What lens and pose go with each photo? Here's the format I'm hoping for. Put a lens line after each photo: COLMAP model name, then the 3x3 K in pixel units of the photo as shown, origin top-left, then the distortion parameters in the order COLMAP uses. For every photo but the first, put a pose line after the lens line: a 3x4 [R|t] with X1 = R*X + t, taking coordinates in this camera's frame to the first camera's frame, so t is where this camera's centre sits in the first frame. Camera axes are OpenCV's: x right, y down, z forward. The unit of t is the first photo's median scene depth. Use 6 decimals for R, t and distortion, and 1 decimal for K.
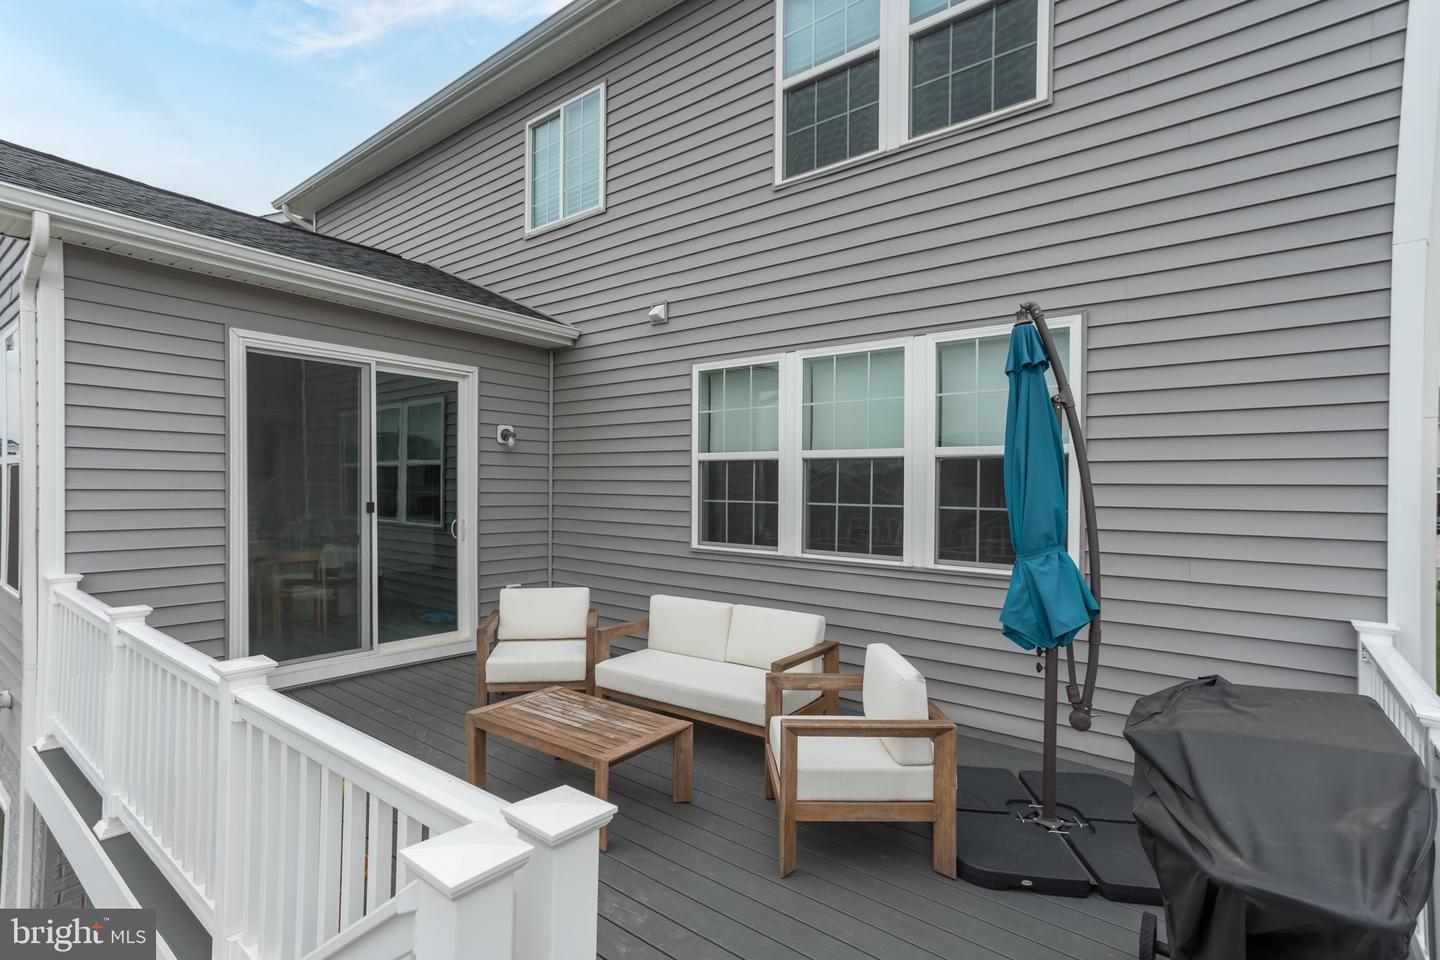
lens RADIAL K [[686.1, 0, 718.4], [0, 686.1, 478.1], [0, 0, 1]] dist [0.018845, 0.000682]
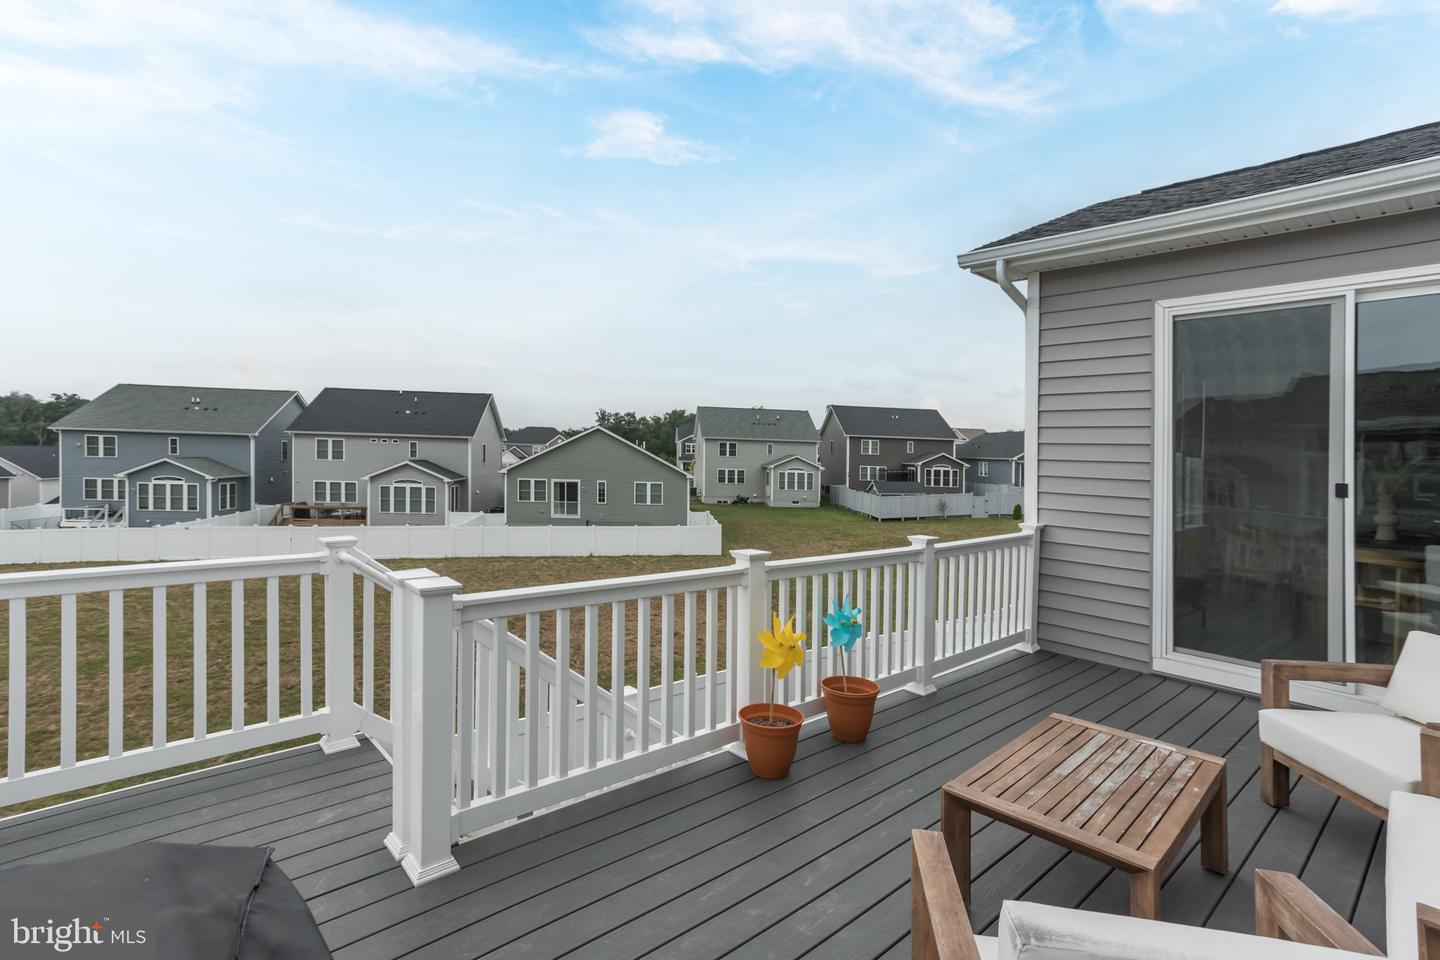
lens RADIAL K [[686.1, 0, 718.6], [0, 686.1, 473.1], [0, 0, 1]] dist [0.018845, 0.000682]
pose [[-0.146999, 0.007973, -0.989105, 0.386490], [-0.019049, 0.999759, 0.010890, 0.033704], [0.988953, 0.020443, -0.146811, 0.522557]]
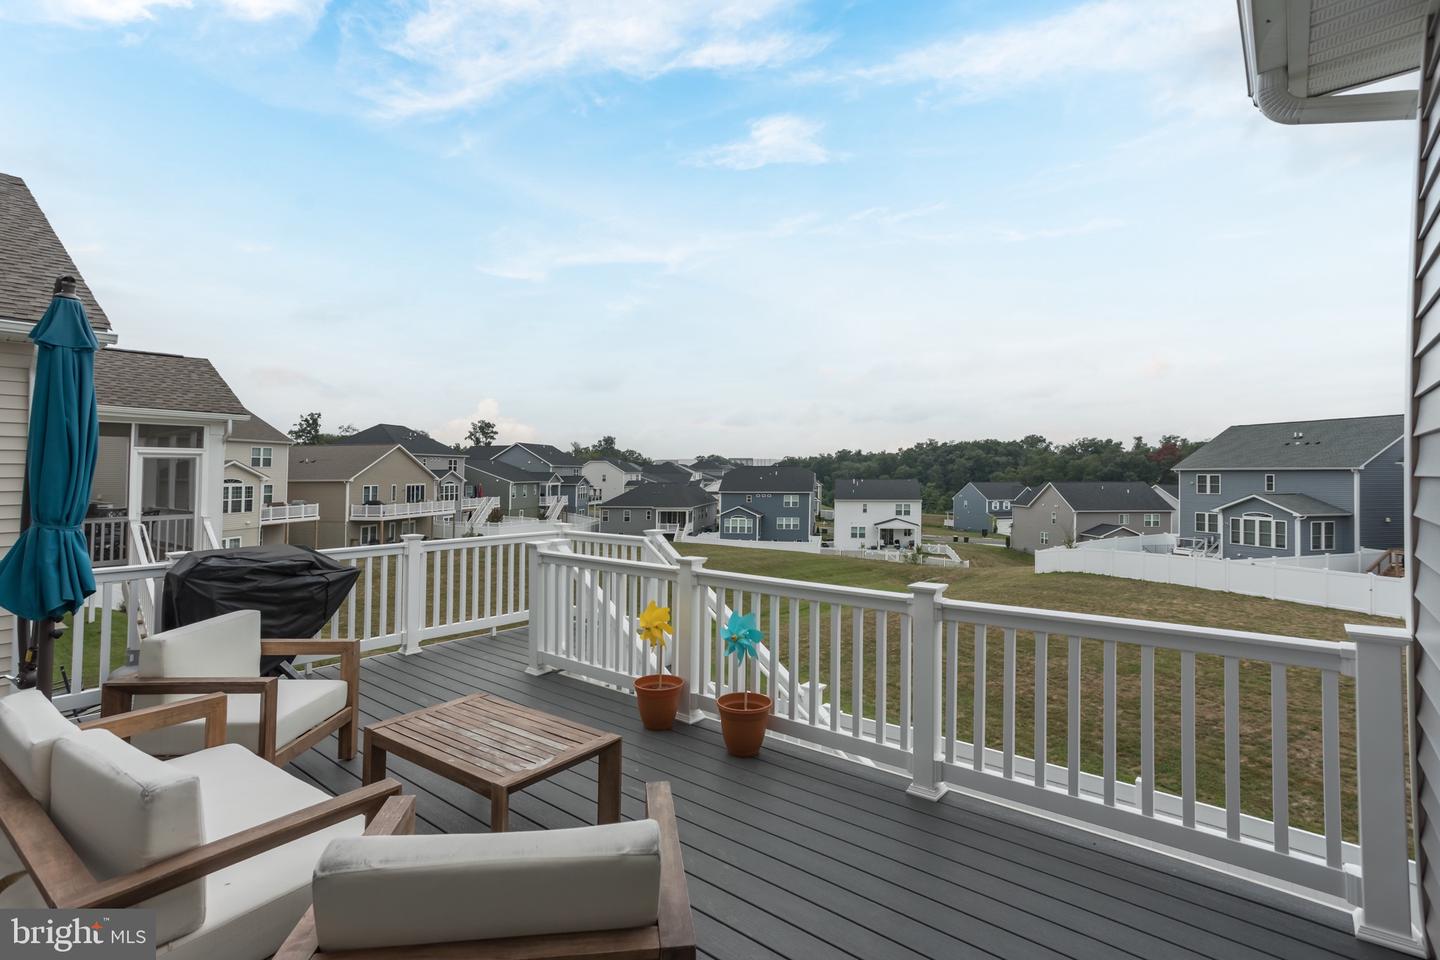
lens RADIAL K [[686.1, 0, 717.9], [0, 686.1, 475.1], [0, 0, 1]] dist [0.018845, 0.000682]
pose [[-0.999914, -0.012885, 0.002437, -0.352114], [-0.012915, 0.999837, -0.012611, 0.024293], [-0.002274, -0.012642, -0.999918, 1.346944]]
